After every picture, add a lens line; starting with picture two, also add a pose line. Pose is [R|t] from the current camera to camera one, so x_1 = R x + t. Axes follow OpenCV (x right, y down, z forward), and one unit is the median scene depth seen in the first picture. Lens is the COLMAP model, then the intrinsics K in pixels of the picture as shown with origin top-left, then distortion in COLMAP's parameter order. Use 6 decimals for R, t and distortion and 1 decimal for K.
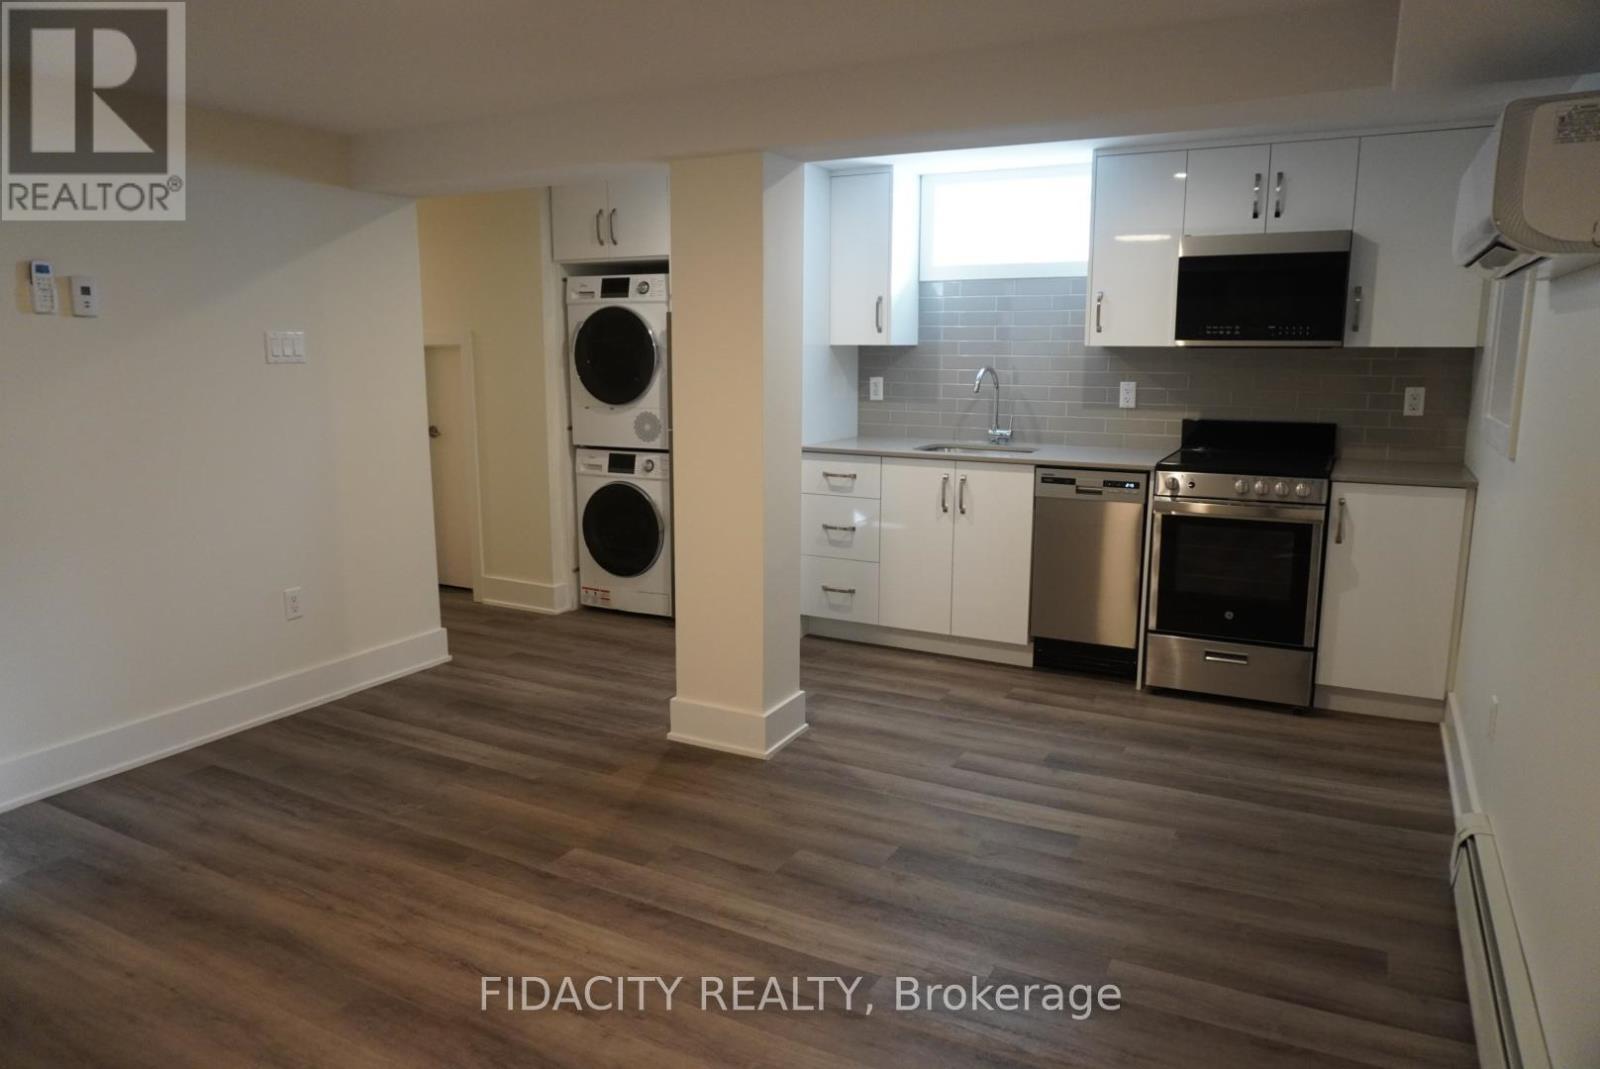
lens RADIAL K [[1055.6, 0, 795.5], [0, 1055.6, 534.2], [0, 0, 1]] dist [-0.039911, 0.007427]
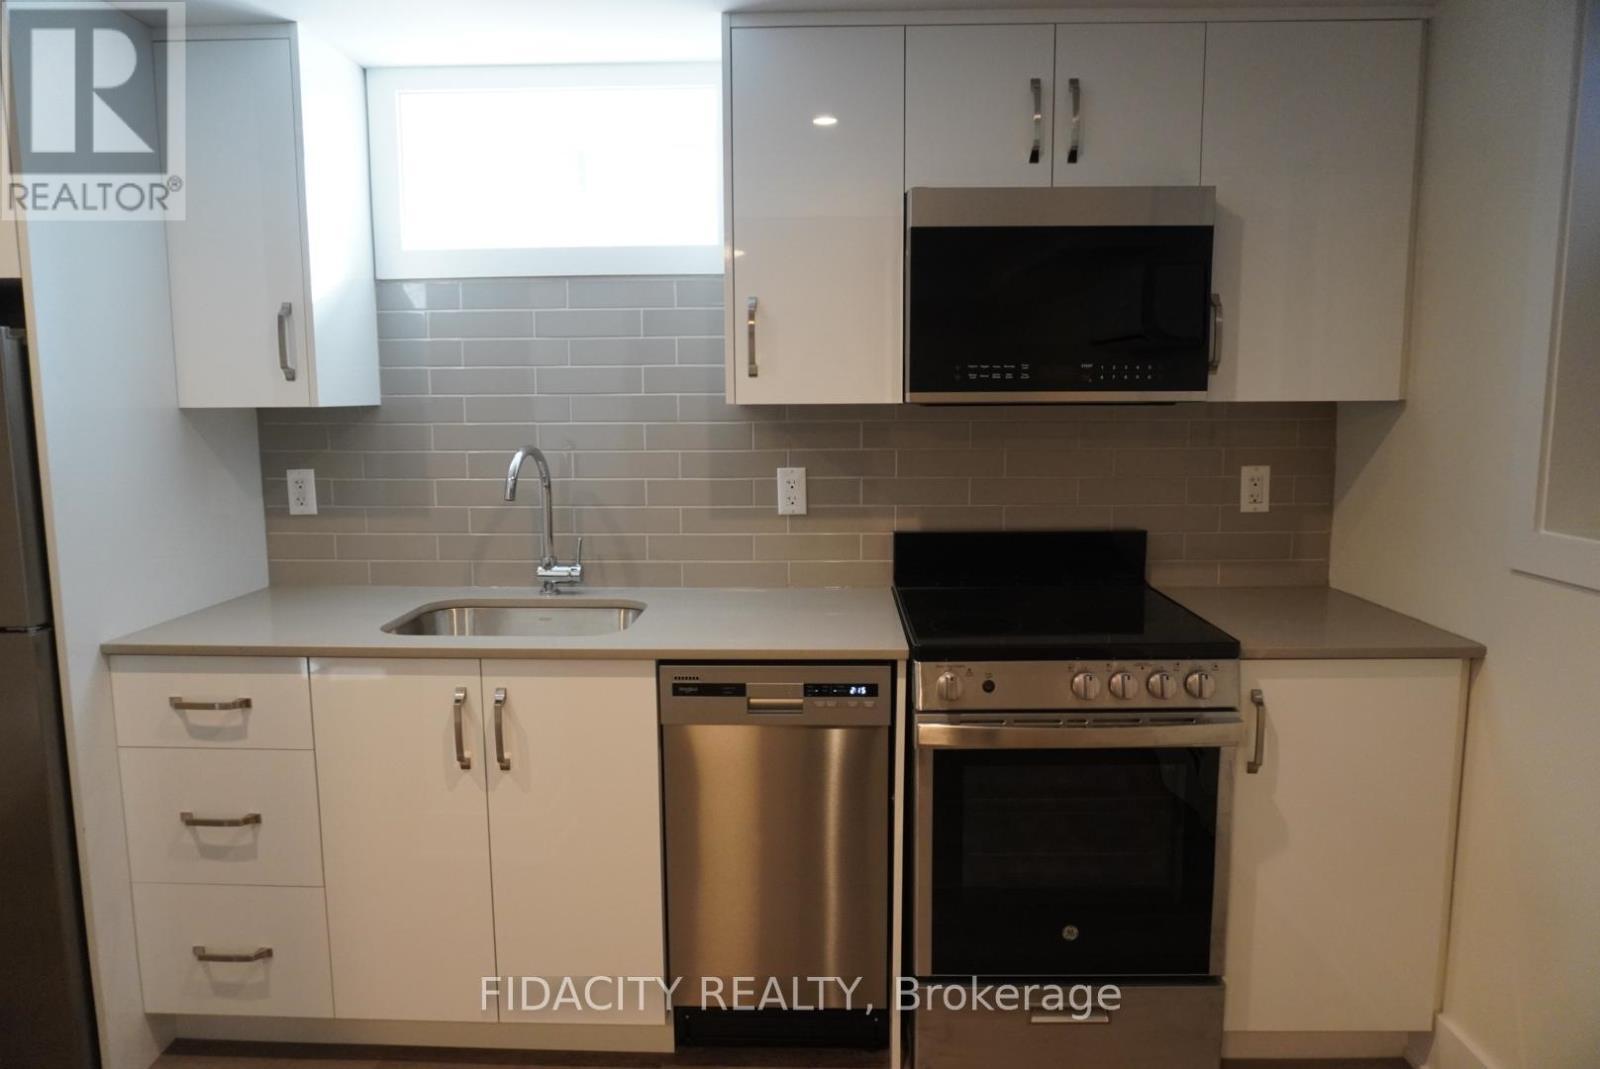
lens RADIAL K [[1055.6, 0, 800.1], [0, 1055.6, 535.2], [0, 0, 1]] dist [-0.039911, 0.007427]
pose [[0.891793, -0.064340, 0.447846, 0.073725], [0.085006, 0.996037, -0.026176, -0.097221], [-0.444387, 0.061413, 0.893727, 0.519892]]
